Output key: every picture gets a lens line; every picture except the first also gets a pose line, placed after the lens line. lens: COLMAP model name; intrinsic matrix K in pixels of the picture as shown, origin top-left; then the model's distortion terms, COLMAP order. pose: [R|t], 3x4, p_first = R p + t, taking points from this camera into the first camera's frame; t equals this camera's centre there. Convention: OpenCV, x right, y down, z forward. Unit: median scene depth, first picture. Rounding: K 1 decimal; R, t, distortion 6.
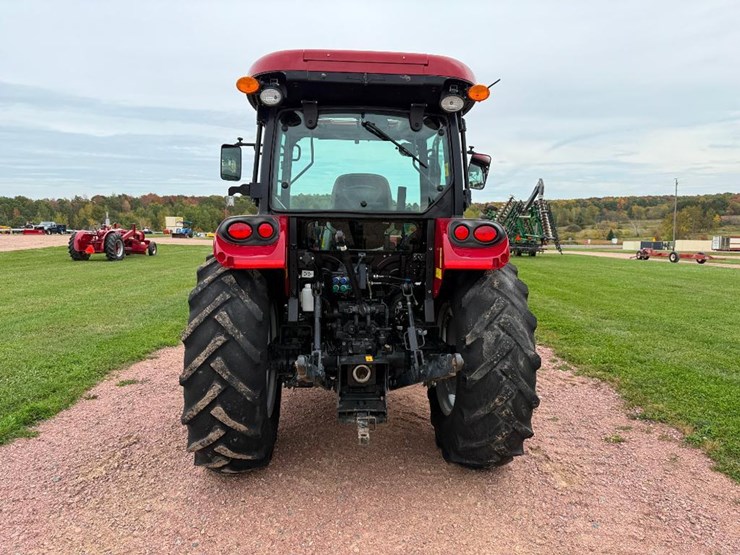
lens RADIAL K [[523.1, 0, 366.4], [0, 523.1, 276.6], [0, 0, 1]] dist [0.092523, -0.156628]
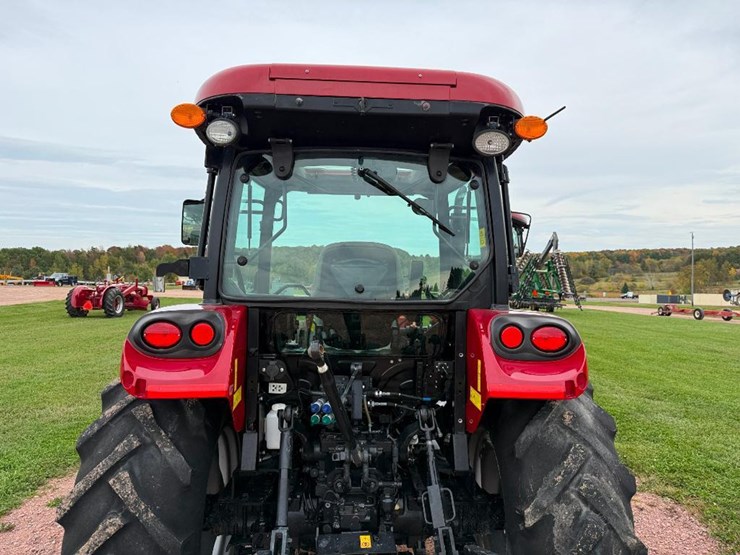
lens RADIAL K [[523.1, 0, 366.4], [0, 523.1, 276.6], [0, 0, 1]] dist [0.092523, -0.156628]
pose [[0.999724, 0.004841, -0.022986, 0.018009], [-0.007038, 0.995312, -0.096456, -0.088231], [0.022411, 0.096591, 0.995072, 0.330170]]
